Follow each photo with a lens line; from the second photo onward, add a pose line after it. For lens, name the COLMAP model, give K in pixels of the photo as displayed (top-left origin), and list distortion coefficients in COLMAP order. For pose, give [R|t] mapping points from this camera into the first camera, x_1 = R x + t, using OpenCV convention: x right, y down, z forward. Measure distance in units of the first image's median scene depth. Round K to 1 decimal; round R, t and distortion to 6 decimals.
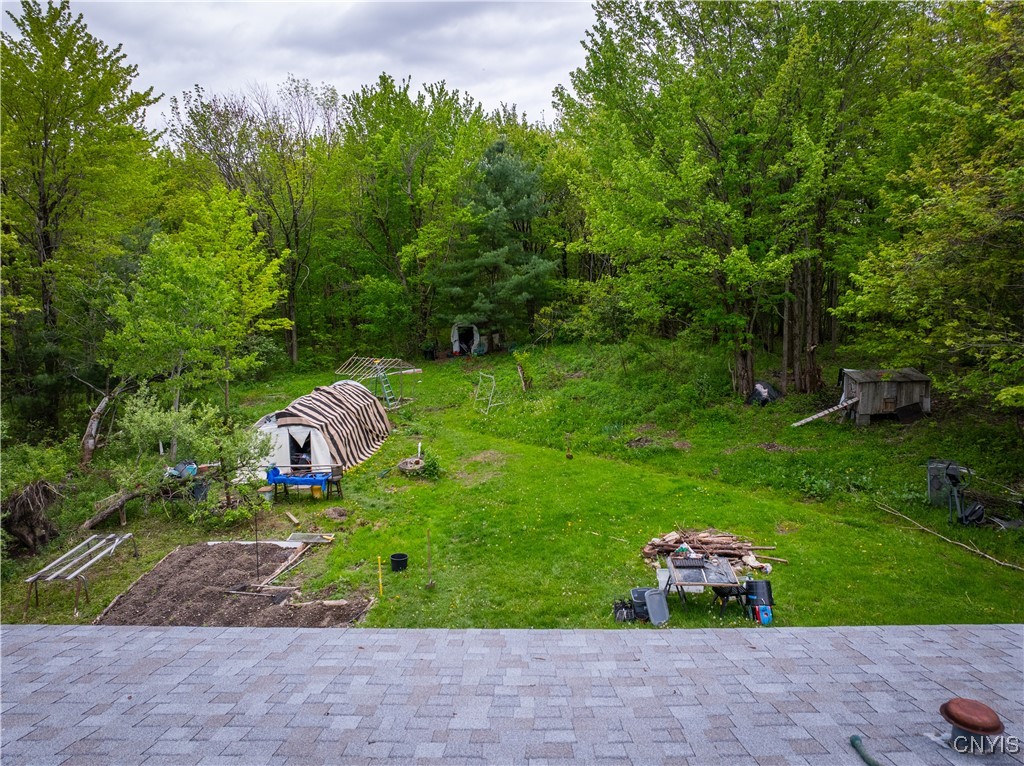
lens RADIAL K [[742.6, 0, 536.9], [0, 742.6, 382.9], [0, 0, 1]] dist [-0.041609, -0.000600]
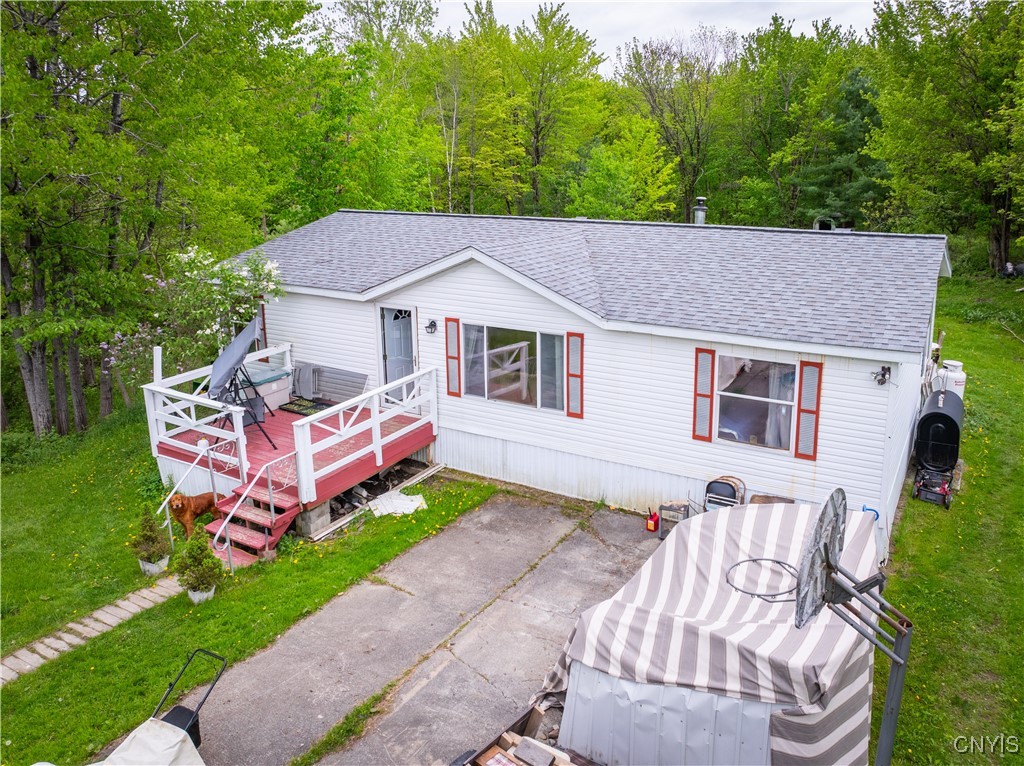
lens RADIAL K [[764.1, 0, 584.1], [0, 764.1, 317.0], [0, 0, 1]] dist [-0.035355, -0.001820]
pose [[0.874643, 0.093122, -0.475740, 0.305441], [-0.078866, 0.995636, 0.049892, 0.093638], [0.478310, -0.006118, 0.878170, -0.520288]]
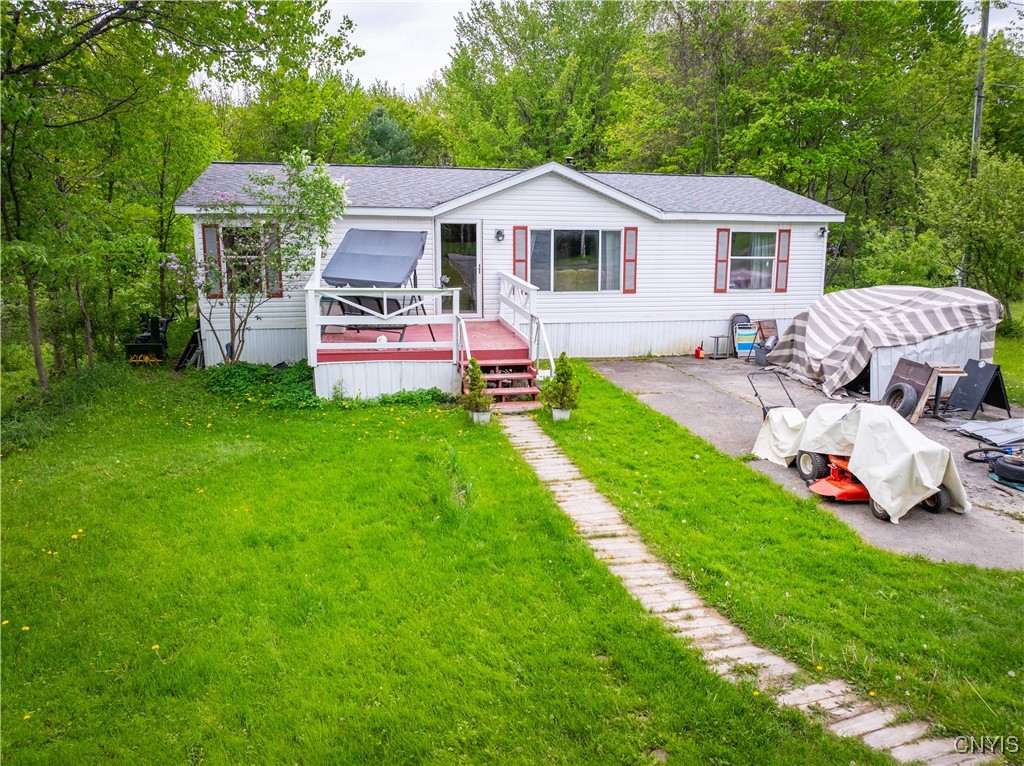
lens RADIAL K [[749.5, 0, 538.9], [0, 749.5, 357.5], [0, 0, 1]] dist [-0.037192, -0.001105]
pose [[0.977231, -0.033634, 0.209496, -0.114244], [0.032518, 0.999433, 0.008772, 0.222173], [-0.209672, -0.001760, 0.977770, -0.695022]]
